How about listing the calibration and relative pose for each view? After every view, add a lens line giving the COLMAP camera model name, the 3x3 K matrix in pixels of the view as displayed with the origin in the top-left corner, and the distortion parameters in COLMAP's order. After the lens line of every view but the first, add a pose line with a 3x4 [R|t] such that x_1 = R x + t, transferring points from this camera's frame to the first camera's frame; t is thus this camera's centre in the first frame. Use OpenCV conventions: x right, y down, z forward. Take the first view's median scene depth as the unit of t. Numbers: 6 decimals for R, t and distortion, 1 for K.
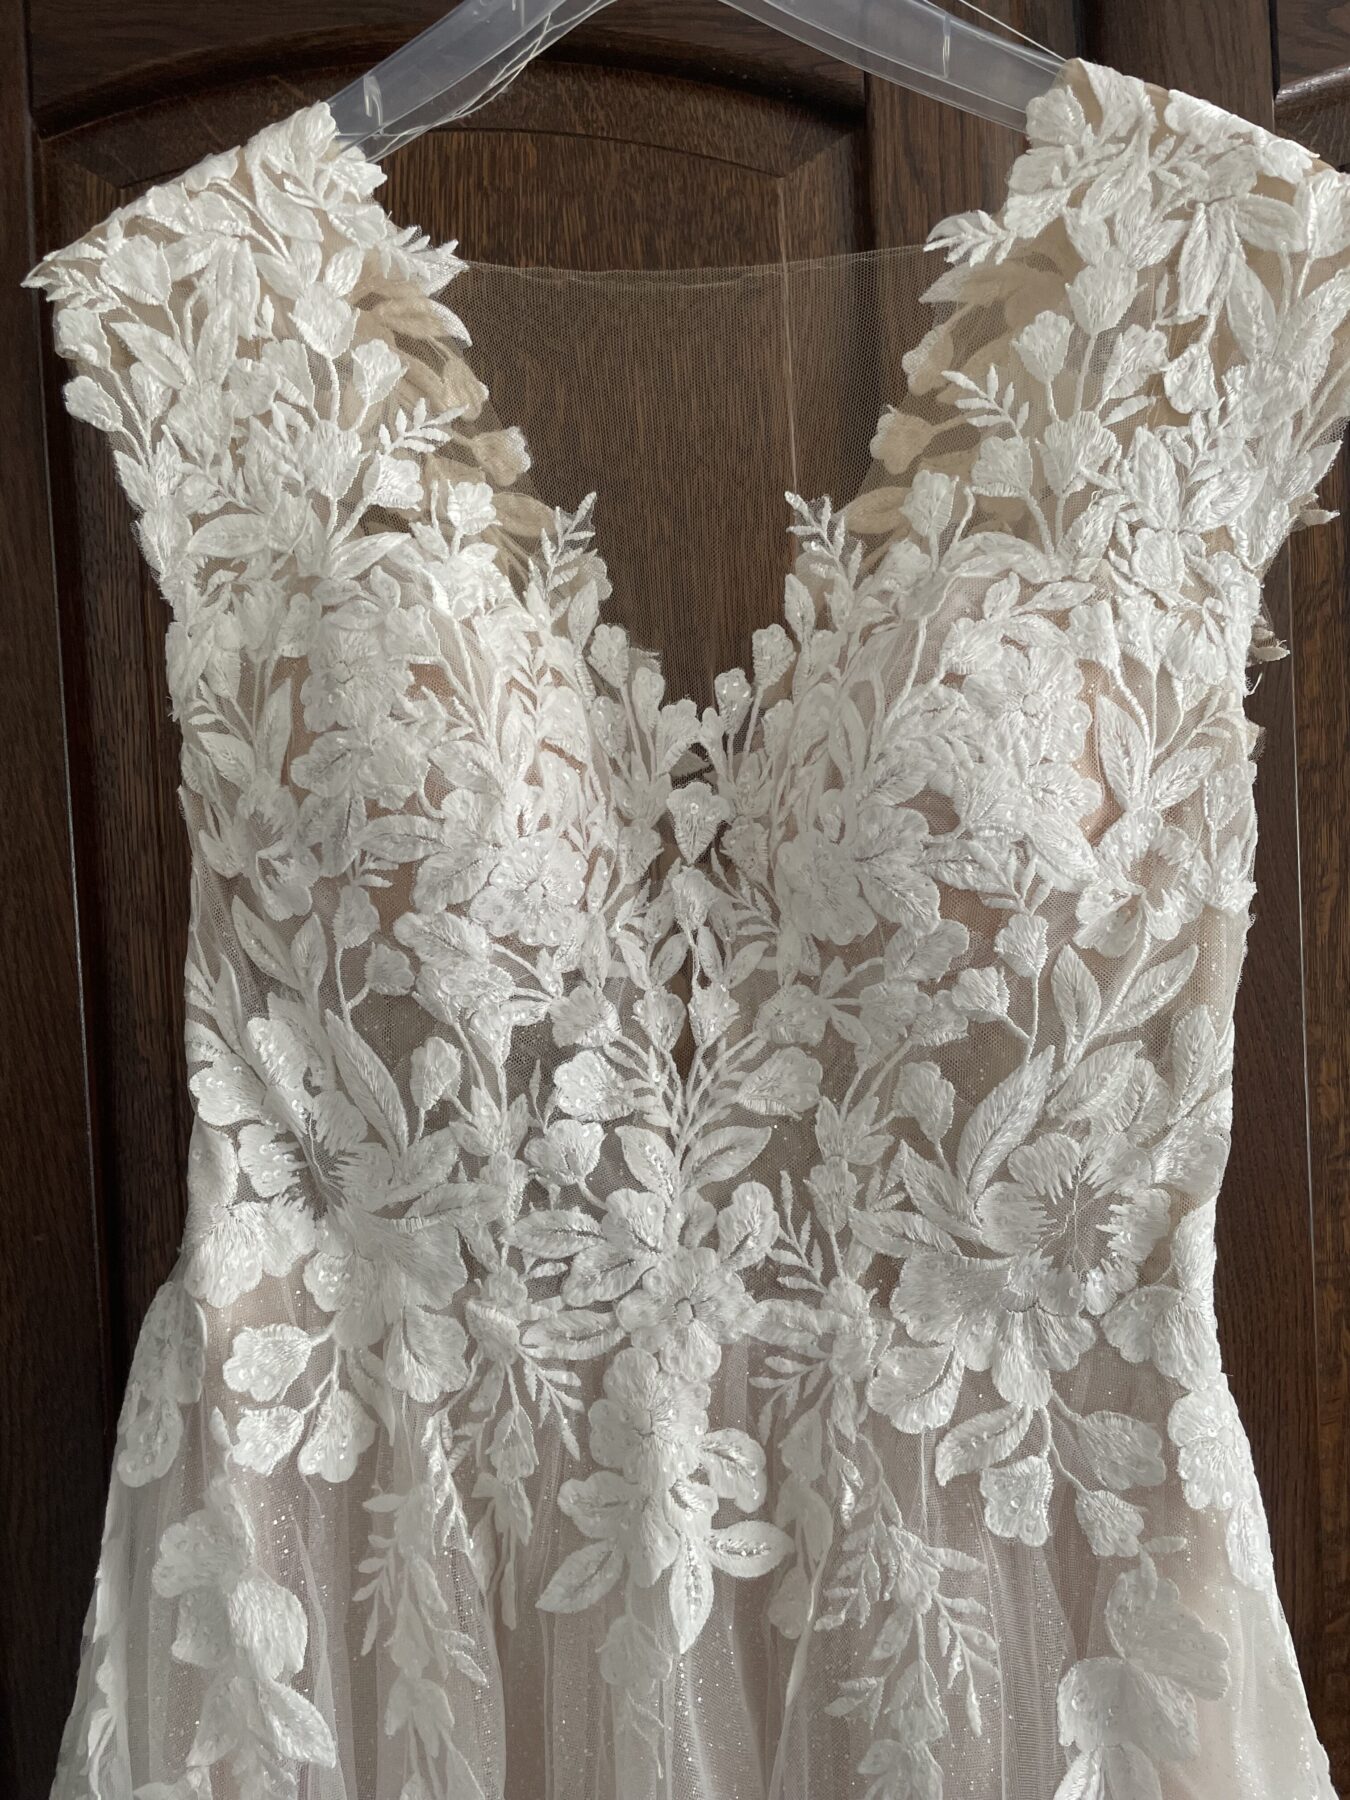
lens RADIAL K [[1297.7, 0, 675.0], [0, 1297.7, 900.0], [0, 0, 1]] dist [0.068461, -0.092464]
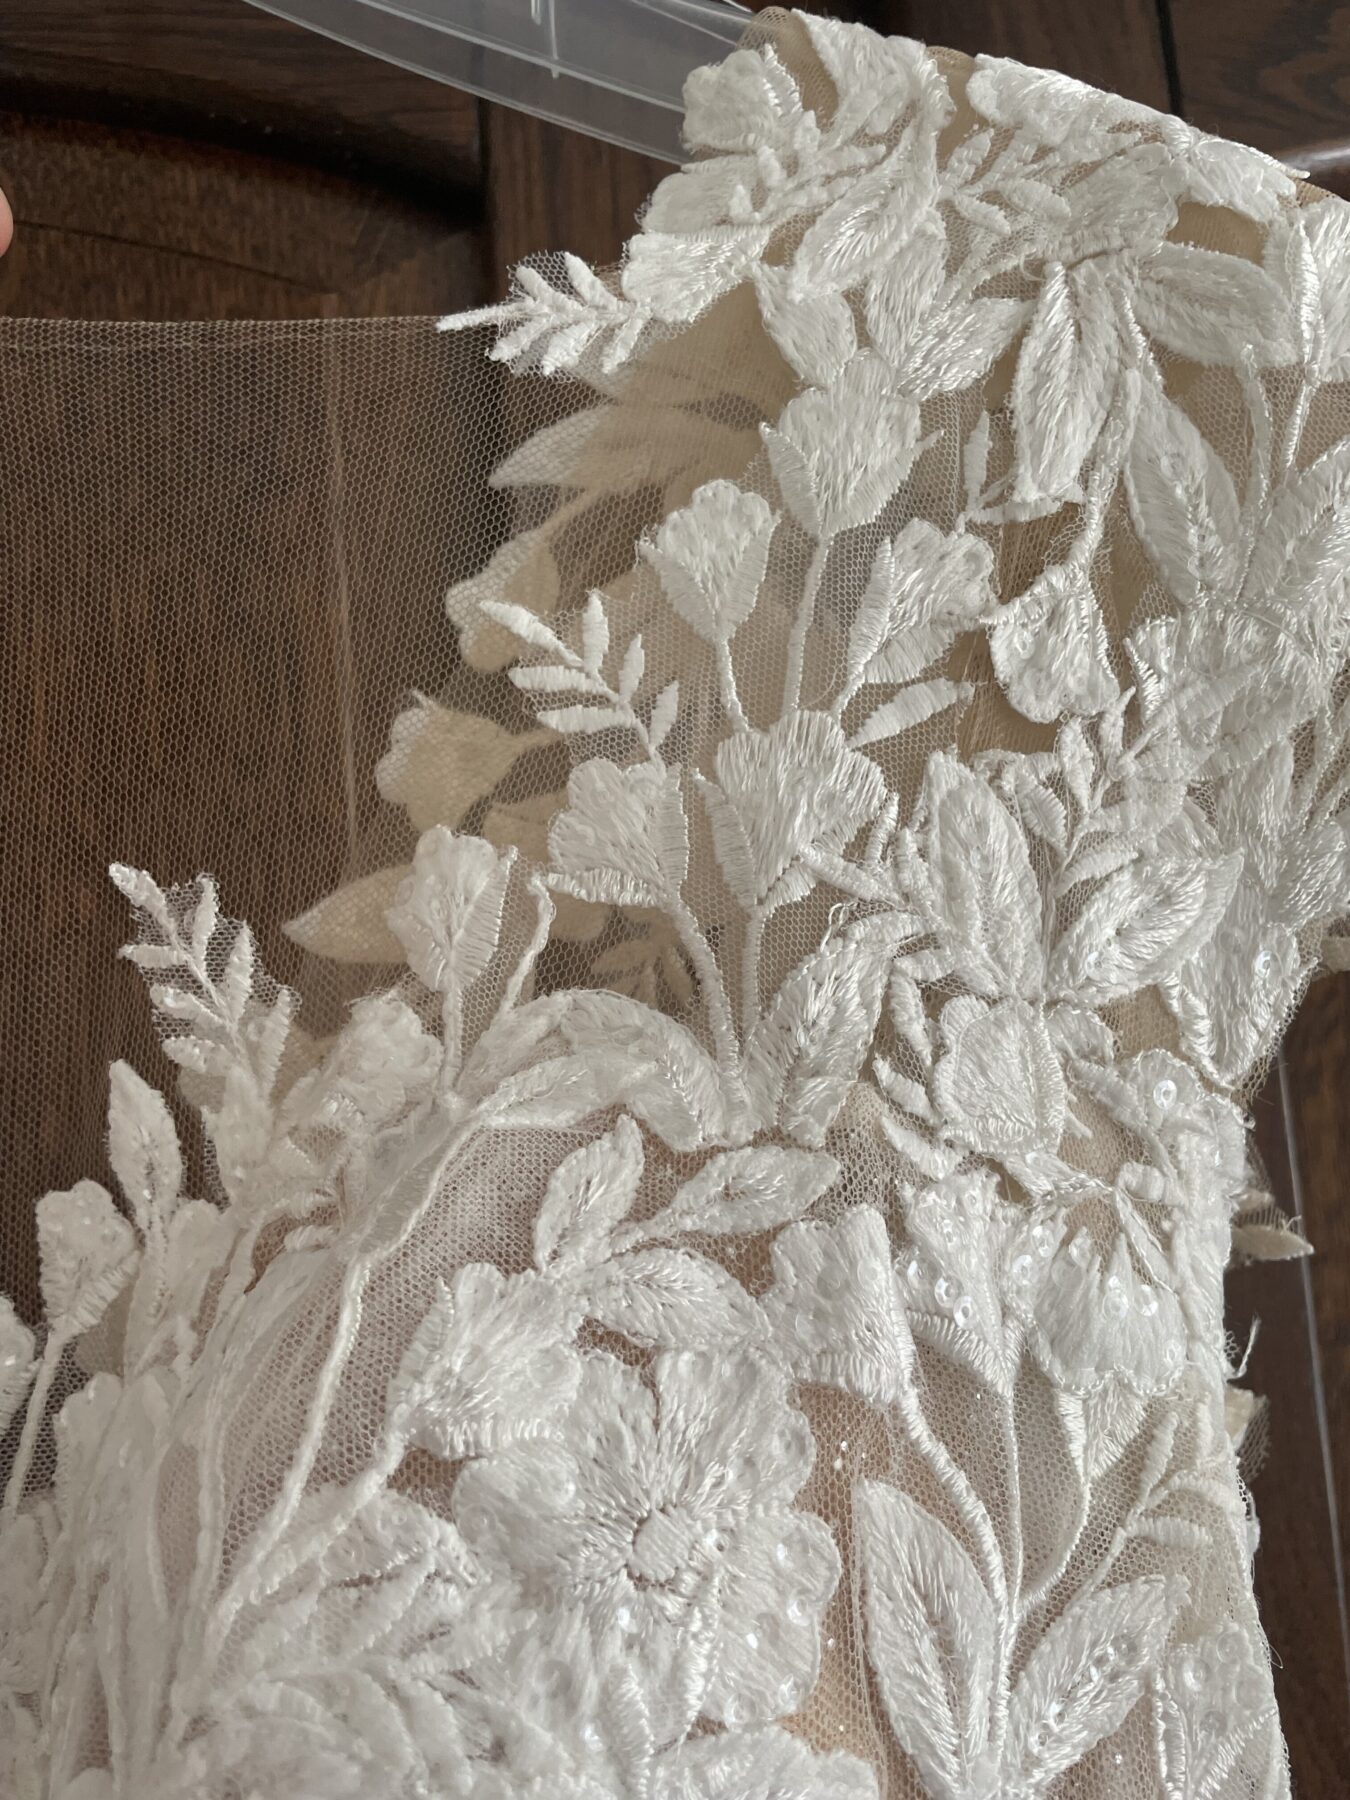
lens RADIAL K [[1297.7, 0, 675.0], [0, 1297.7, 900.0], [0, 0, 1]] dist [0.068461, -0.092464]
pose [[0.995009, 0.011440, 0.099126, 0.230355], [0.005734, 0.985210, -0.171256, -0.243475], [-0.099619, 0.170970, 0.980227, 0.612444]]
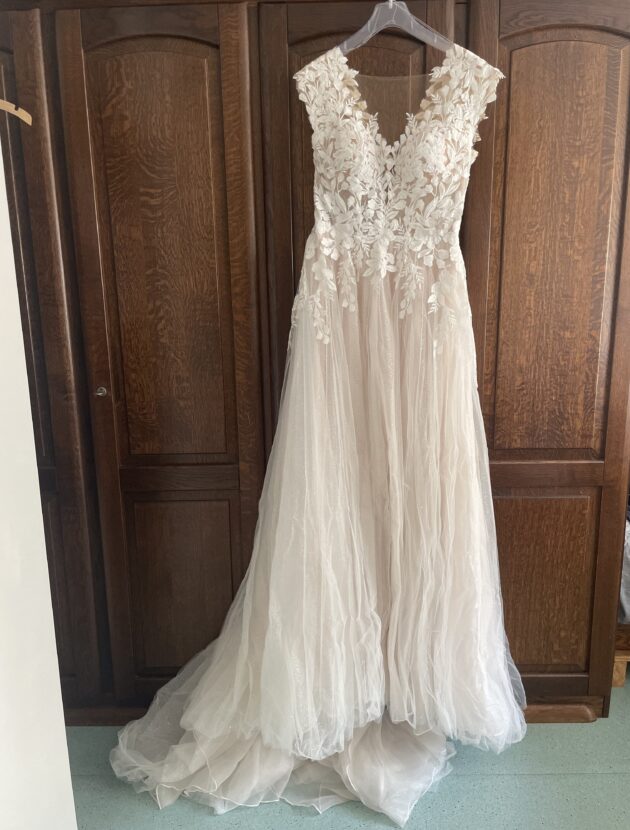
lens RADIAL K [[602.6, 0, 315.0], [0, 602.6, 415.0], [0, 0, 1]] dist [0.007877, -0.003396]
pose [[0.995054, 0.051314, -0.085060, -0.041627], [-0.033707, 0.979863, 0.196805, 0.651187], [0.093446, -0.192965, 0.976746, -2.514524]]
